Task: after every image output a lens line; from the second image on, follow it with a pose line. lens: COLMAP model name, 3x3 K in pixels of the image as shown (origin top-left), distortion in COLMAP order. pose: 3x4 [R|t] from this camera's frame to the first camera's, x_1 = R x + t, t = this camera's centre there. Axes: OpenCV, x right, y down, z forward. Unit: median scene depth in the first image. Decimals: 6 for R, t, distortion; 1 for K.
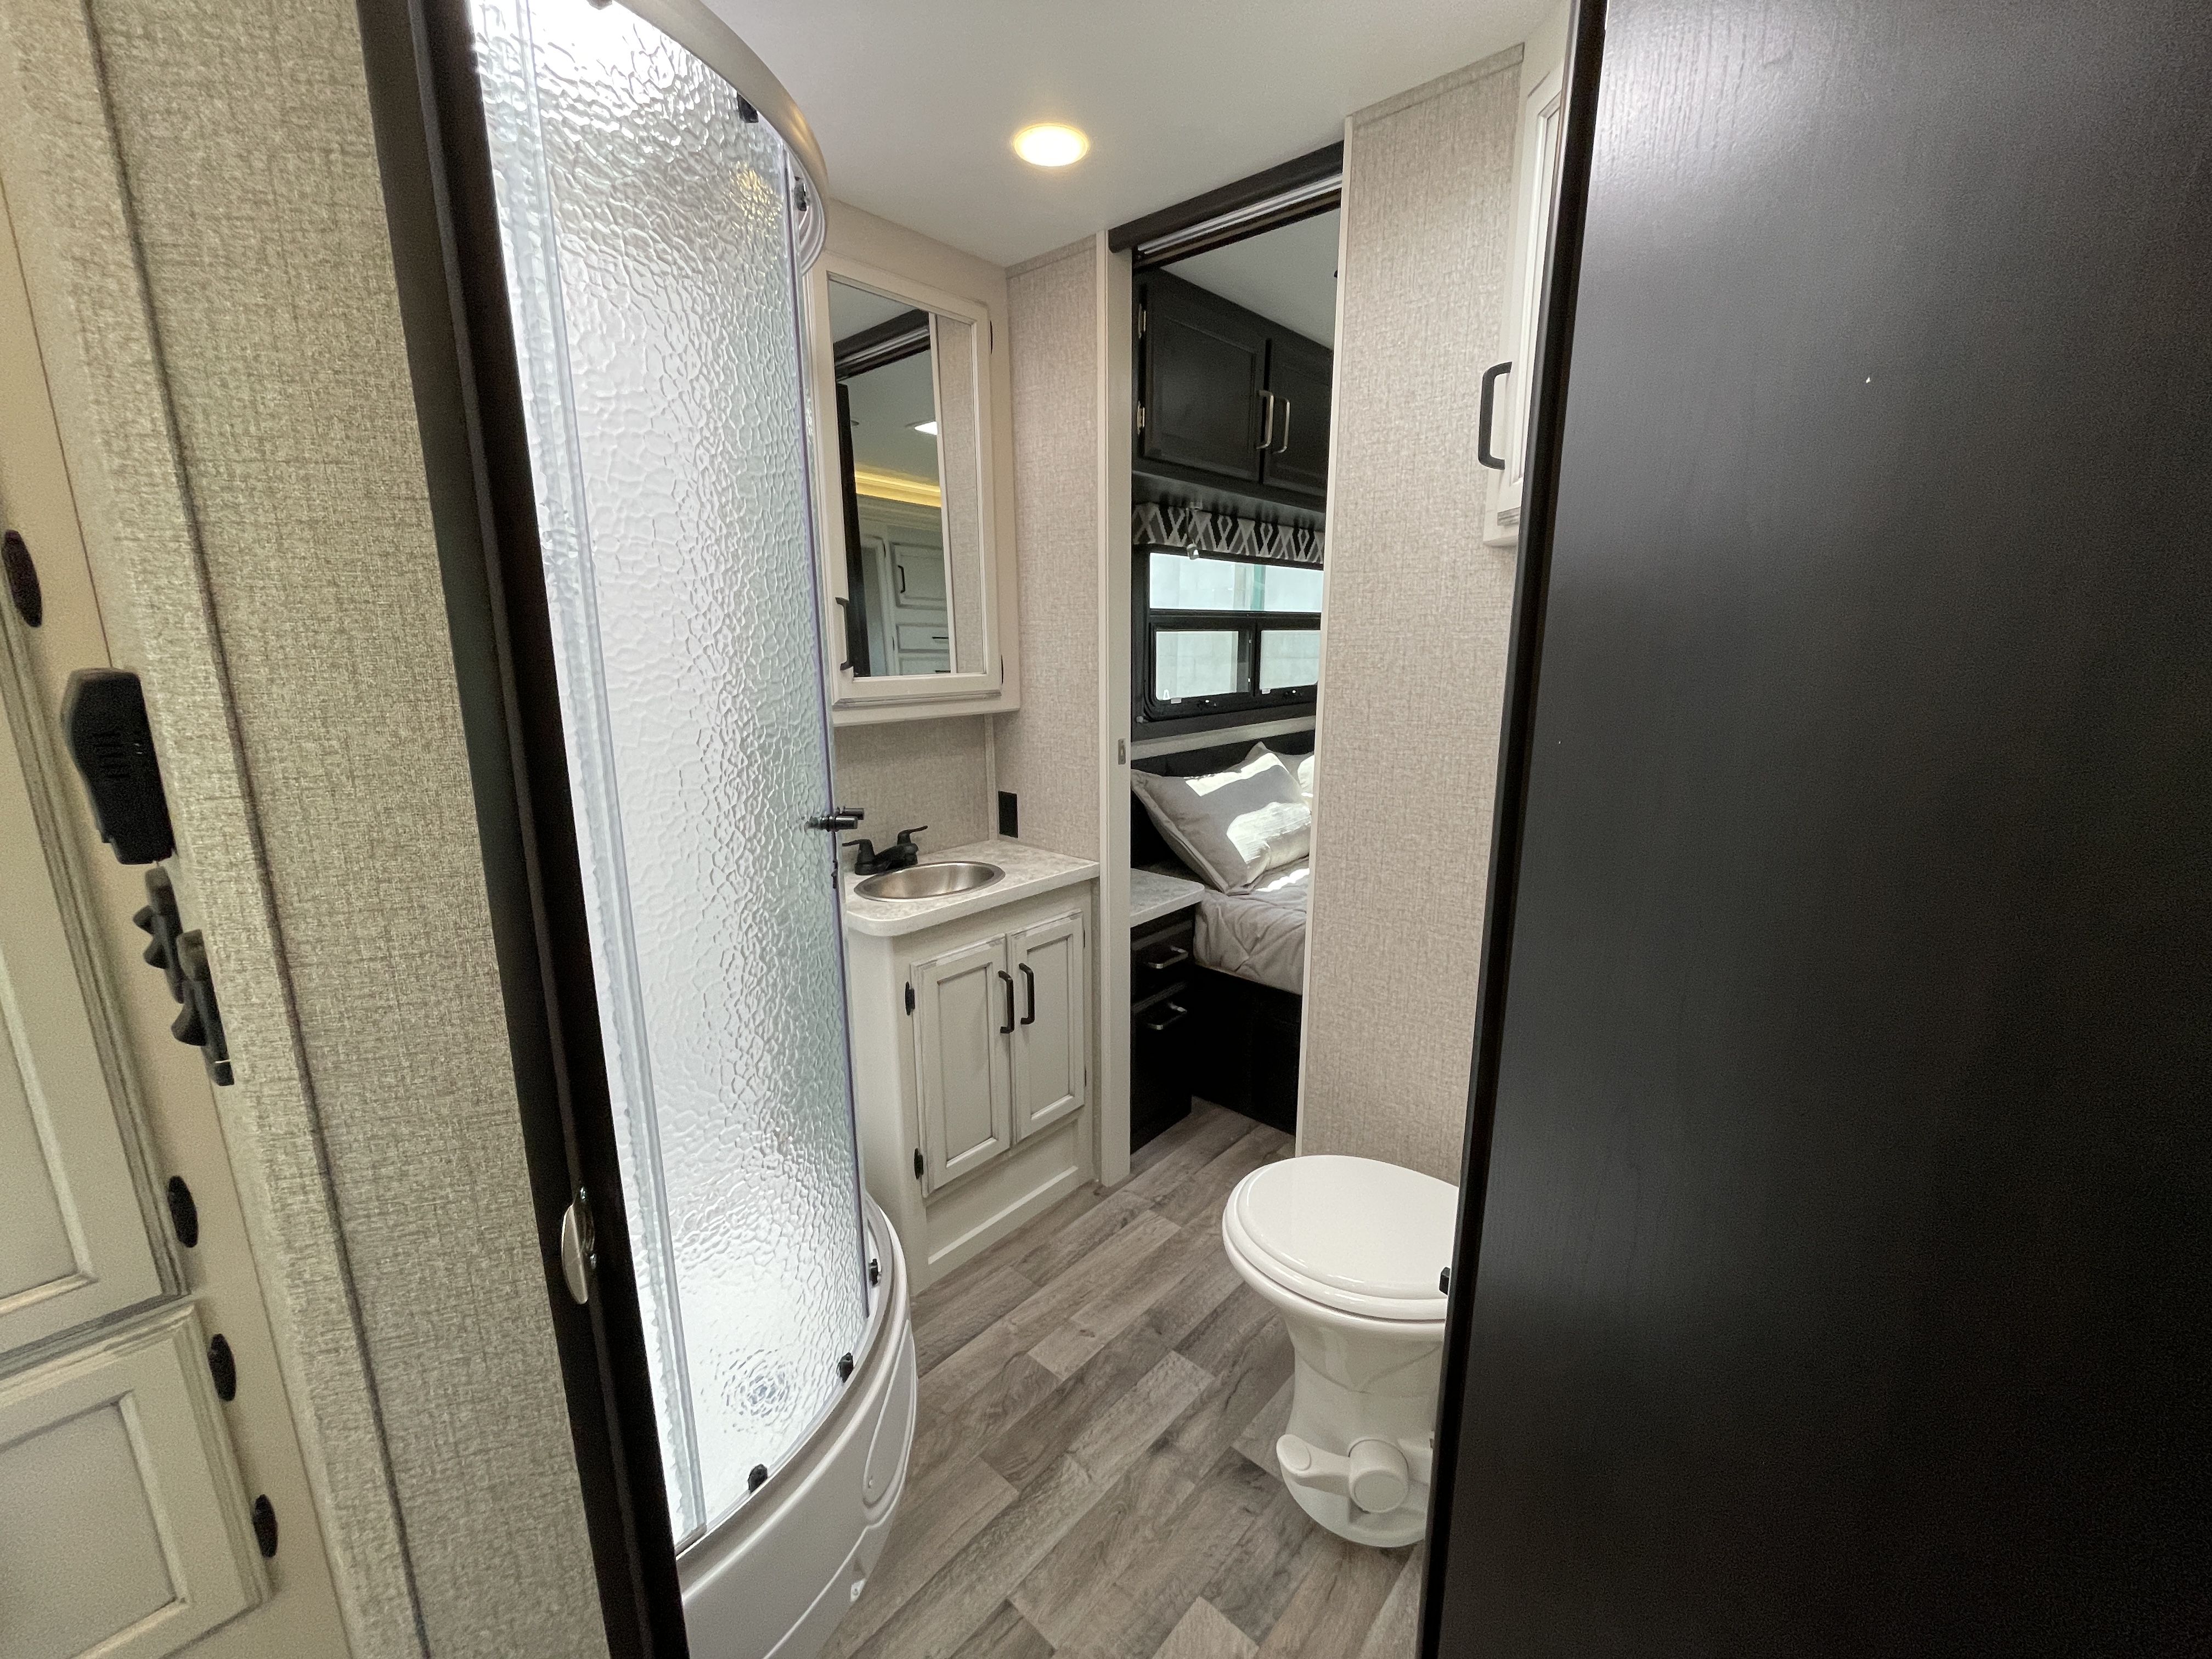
lens RADIAL K [[891.4, 0, 1095.8], [0, 891.4, 831.7], [0, 0, 1]] dist [-0.007996, 0.002799]
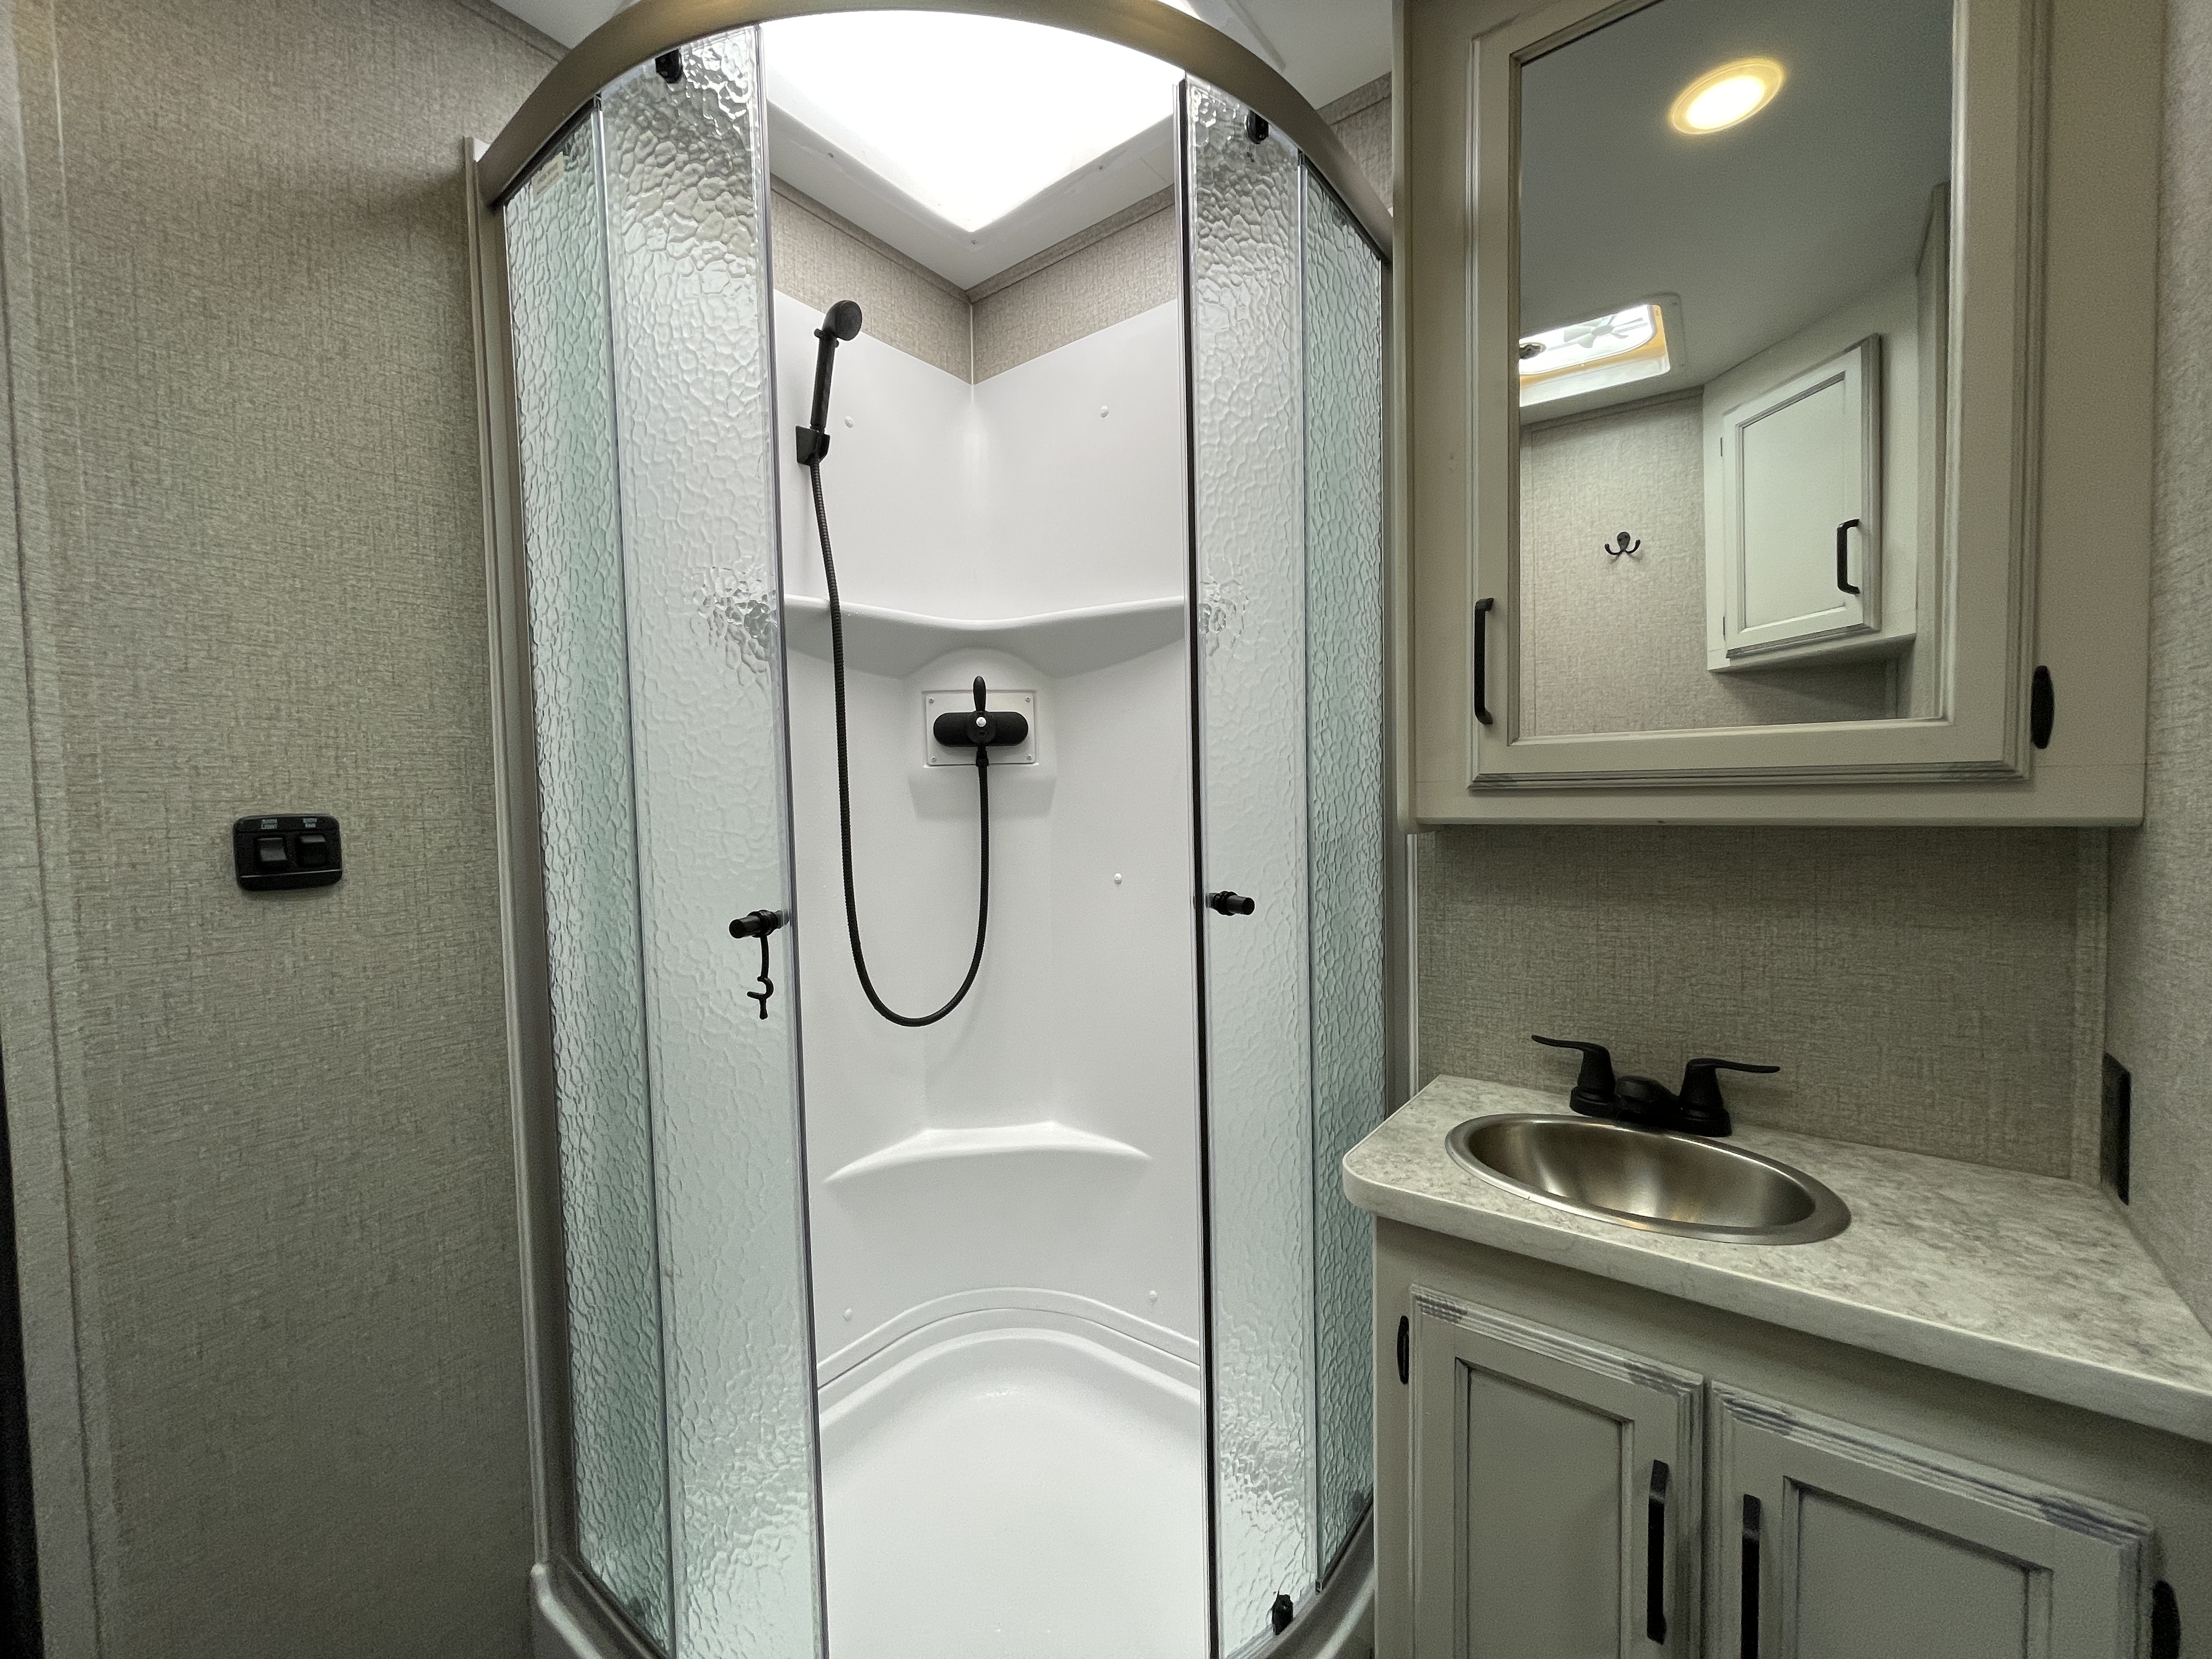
lens RADIAL K [[891.4, 0, 1095.8], [0, 891.4, 831.7], [0, 0, 1]] dist [-0.007996, 0.002799]
pose [[0.079189, 0.047613, -0.995722, 0.239725], [-0.193637, 0.980568, 0.031488, -0.076104], [0.977872, 0.190315, 0.086870, 0.658699]]
